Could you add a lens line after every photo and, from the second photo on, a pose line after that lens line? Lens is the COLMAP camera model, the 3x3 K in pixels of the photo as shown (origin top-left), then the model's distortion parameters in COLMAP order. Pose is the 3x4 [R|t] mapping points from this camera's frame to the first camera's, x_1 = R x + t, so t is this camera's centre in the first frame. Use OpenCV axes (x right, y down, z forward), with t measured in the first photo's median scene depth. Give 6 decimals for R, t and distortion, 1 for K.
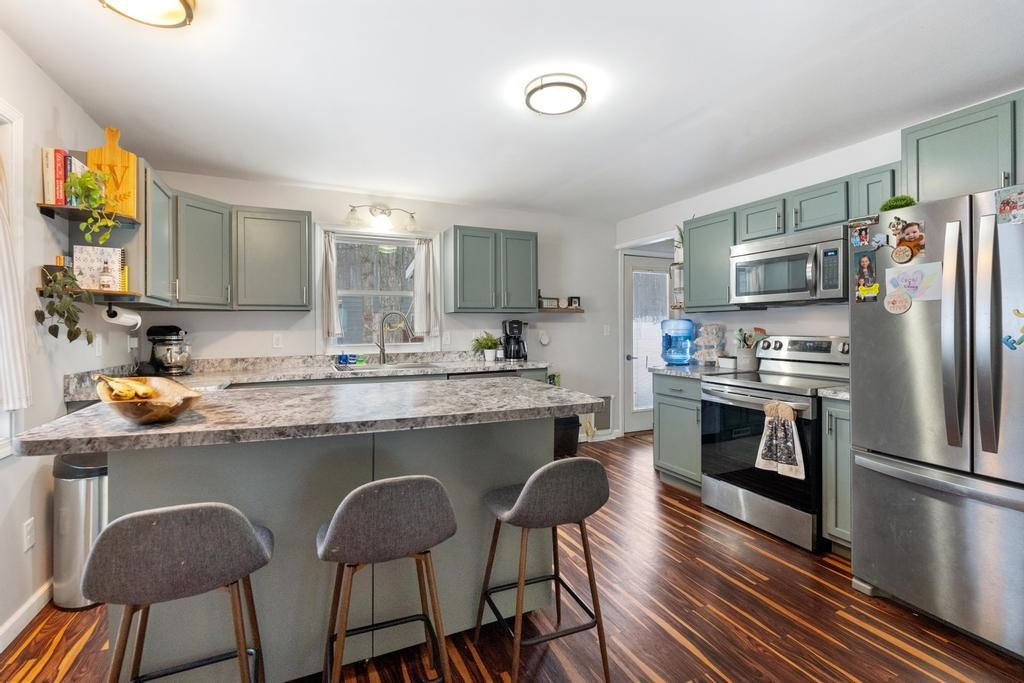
lens RADIAL K [[471.6, 0, 512.0], [0, 471.6, 341.5], [0, 0, 1]] dist [-0.000747, -0.000039]
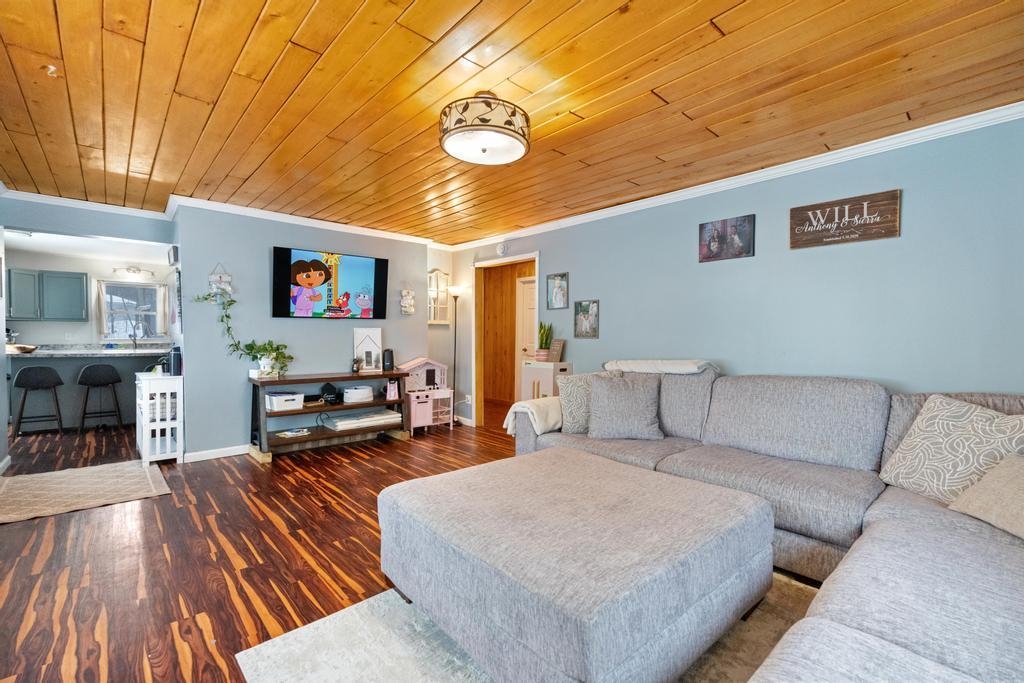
lens RADIAL K [[451.9, 0, 512.0], [0, 451.9, 341.5], [0, 0, 1]] dist [-0.001401, -0.000623]
pose [[0.951442, 0.000077, 0.307827, 0.631368], [-0.003780, 0.999927, 0.011434, -0.012689], [-0.307803, -0.012042, 0.951374, -1.246652]]
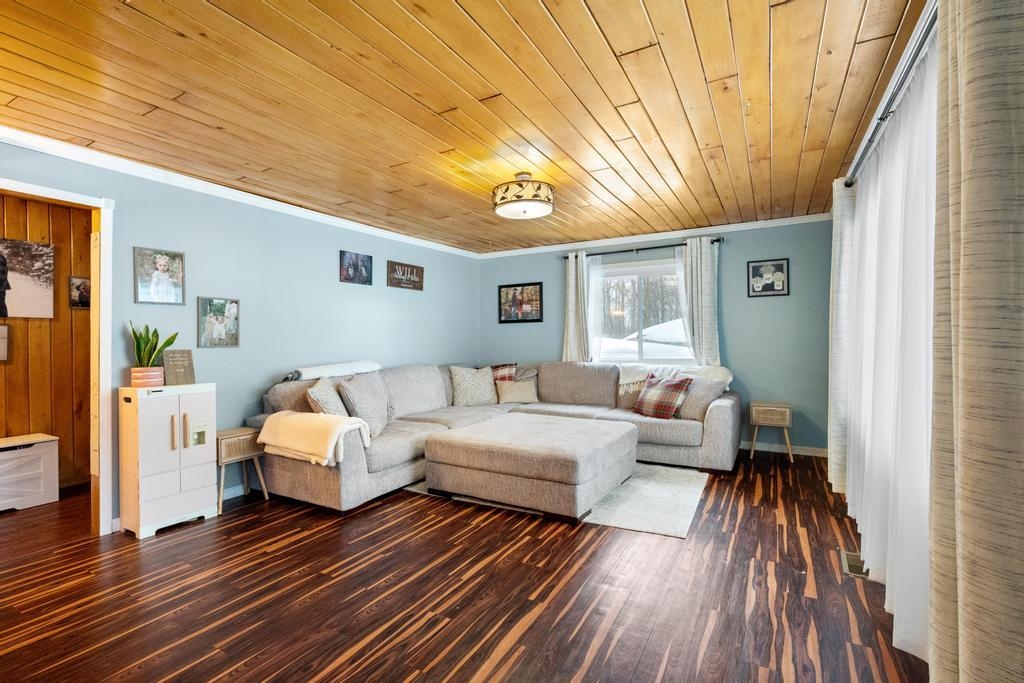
lens RADIAL K [[455.2, 0, 512.0], [0, 455.2, 341.5], [0, 0, 1]] dist [0.000524, 0.000165]
pose [[-0.586179, -0.001573, 0.810180, -2.338259], [0.009070, 0.999923, 0.008503, -0.066003], [-0.810131, 0.012333, -0.586119, 4.968760]]
